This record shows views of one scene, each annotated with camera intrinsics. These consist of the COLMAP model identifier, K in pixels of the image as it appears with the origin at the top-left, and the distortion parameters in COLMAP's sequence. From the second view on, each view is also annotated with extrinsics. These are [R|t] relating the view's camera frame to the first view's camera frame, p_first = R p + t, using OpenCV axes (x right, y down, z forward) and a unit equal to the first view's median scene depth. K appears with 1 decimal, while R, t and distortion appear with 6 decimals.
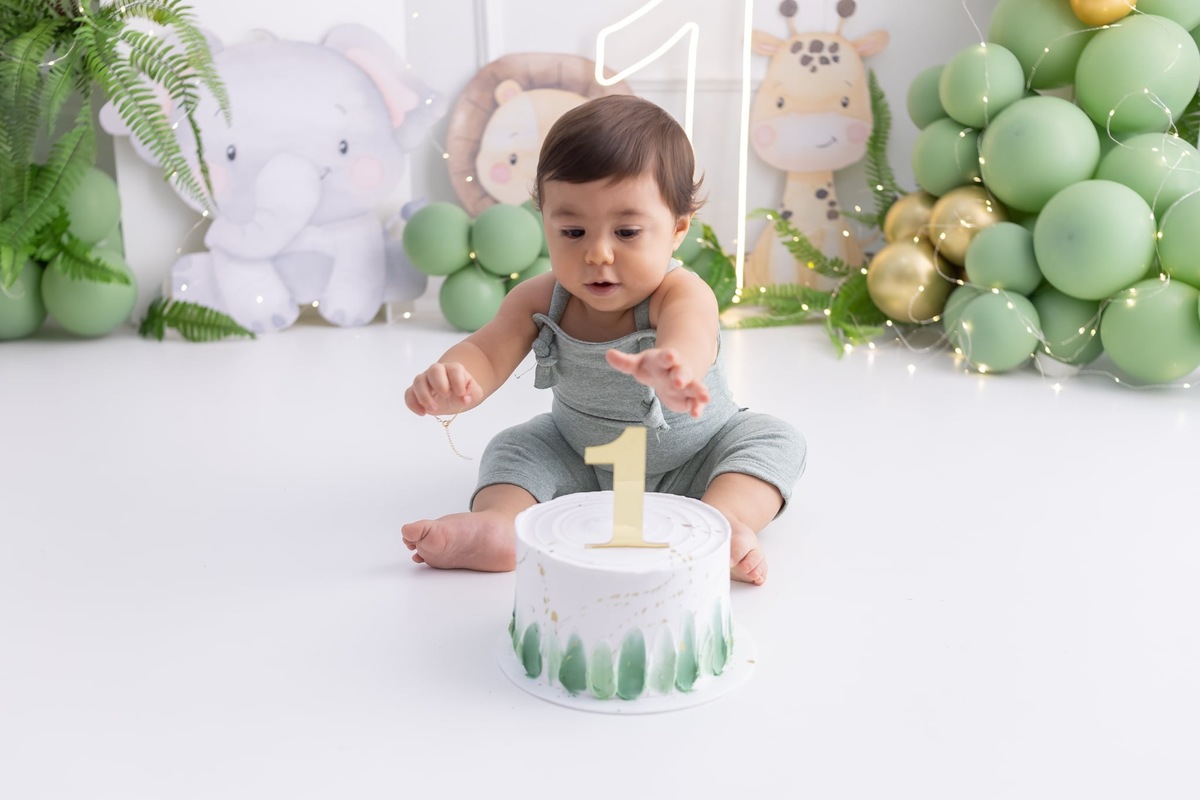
lens RADIAL K [[1185.6, 0, 597.6], [0, 1185.6, 405.5], [0, 0, 1]] dist [-0.011115, 0.000000]
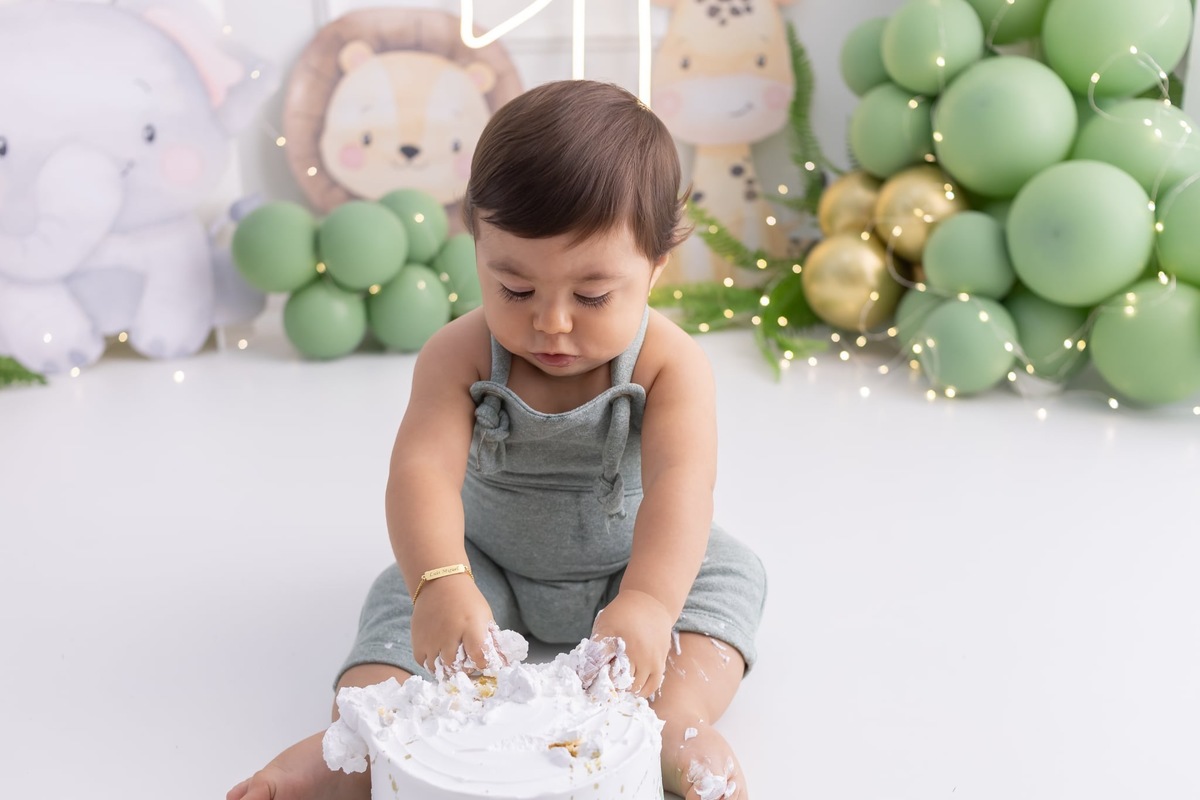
lens RADIAL K [[1222.4, 0, 594.3], [0, 1222.4, 405.5], [0, 0, 1]] dist [0.000357, 0.000000]
pose [[0.993973, -0.048278, 0.098421, -0.007287], [0.043878, 0.997959, 0.046385, -0.061320], [-0.100460, -0.041787, 0.994063, 0.146555]]
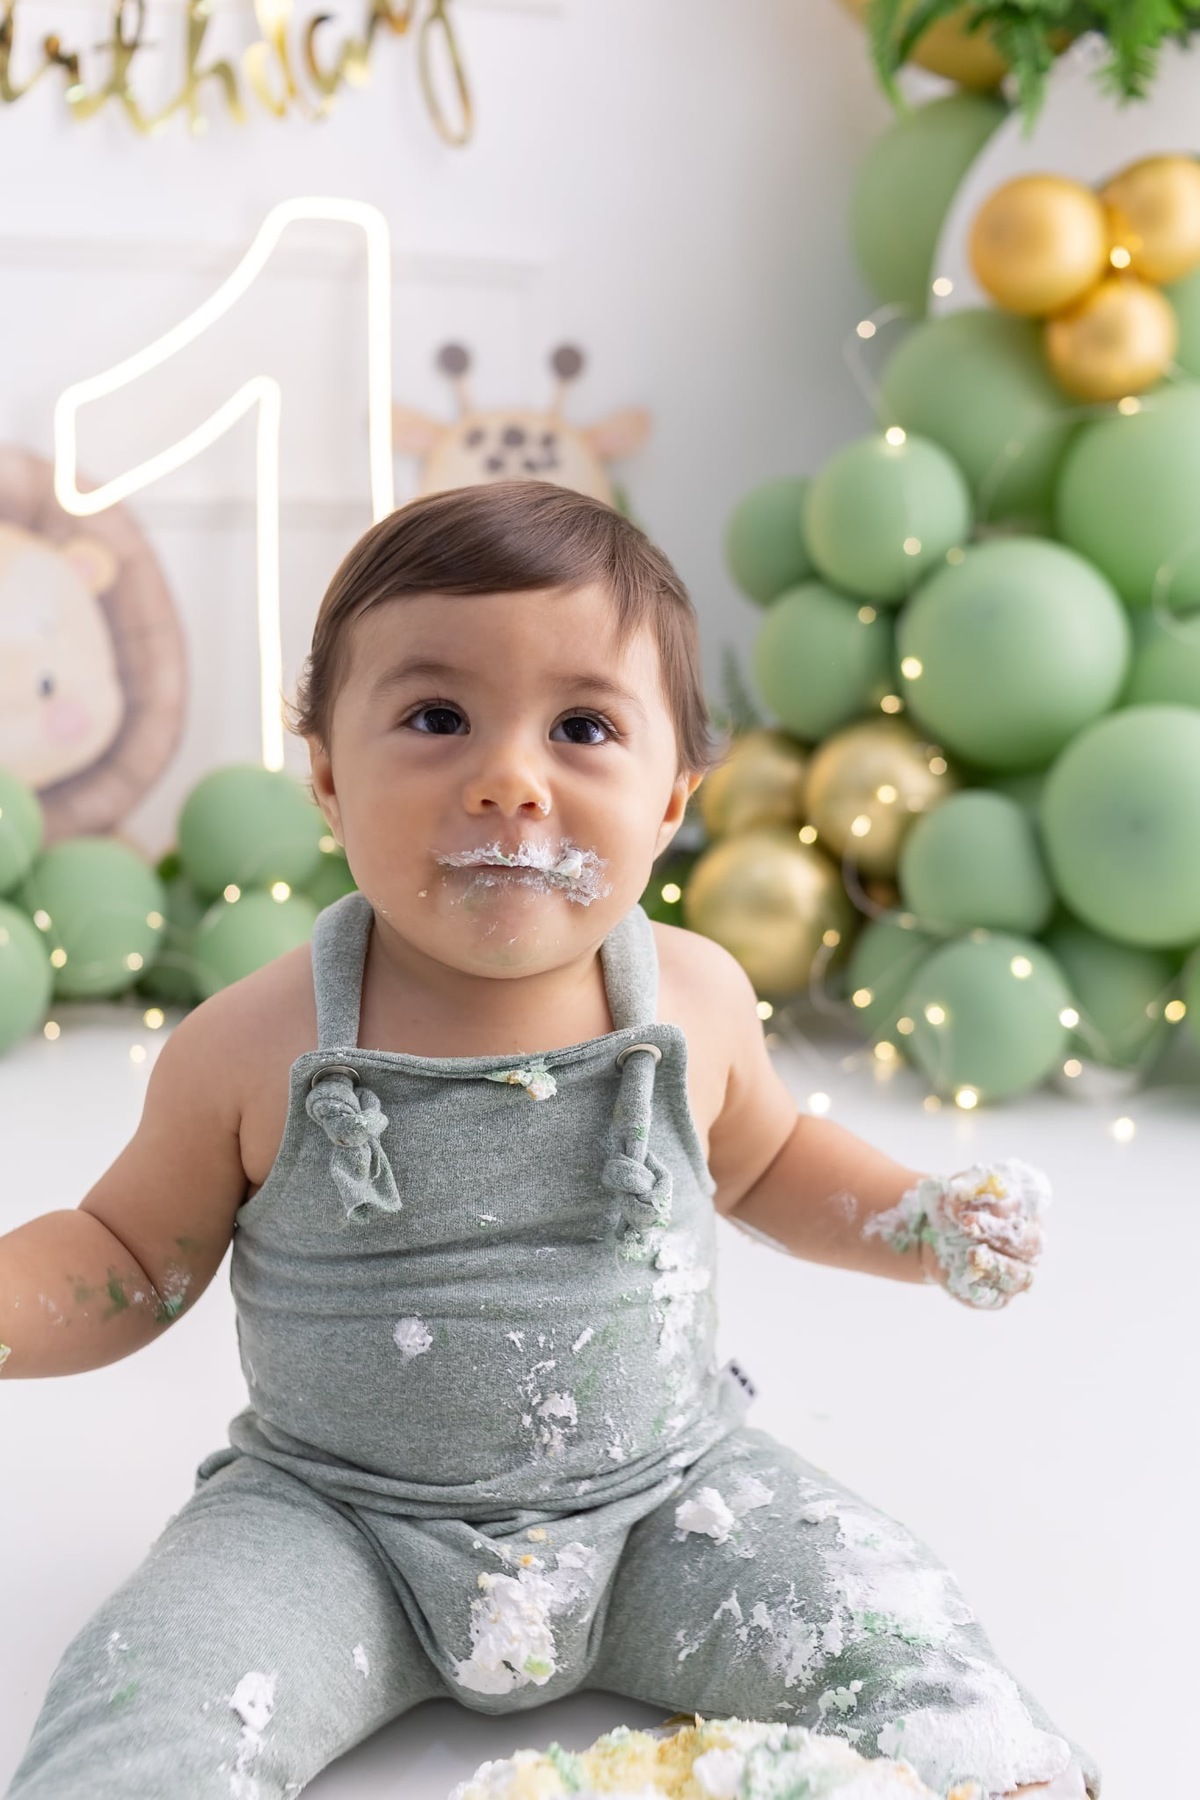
lens RADIAL K [[1870.3, 0, 606.0], [0, 1870.3, 949.2], [0, 0, 1]] dist [-0.013325, 0.000000]
pose [[0.945387, -0.063663, 0.319673, -0.046676], [0.075745, 0.996801, -0.025492, -0.070870], [-0.317028, 0.048313, 0.947185, 0.272881]]
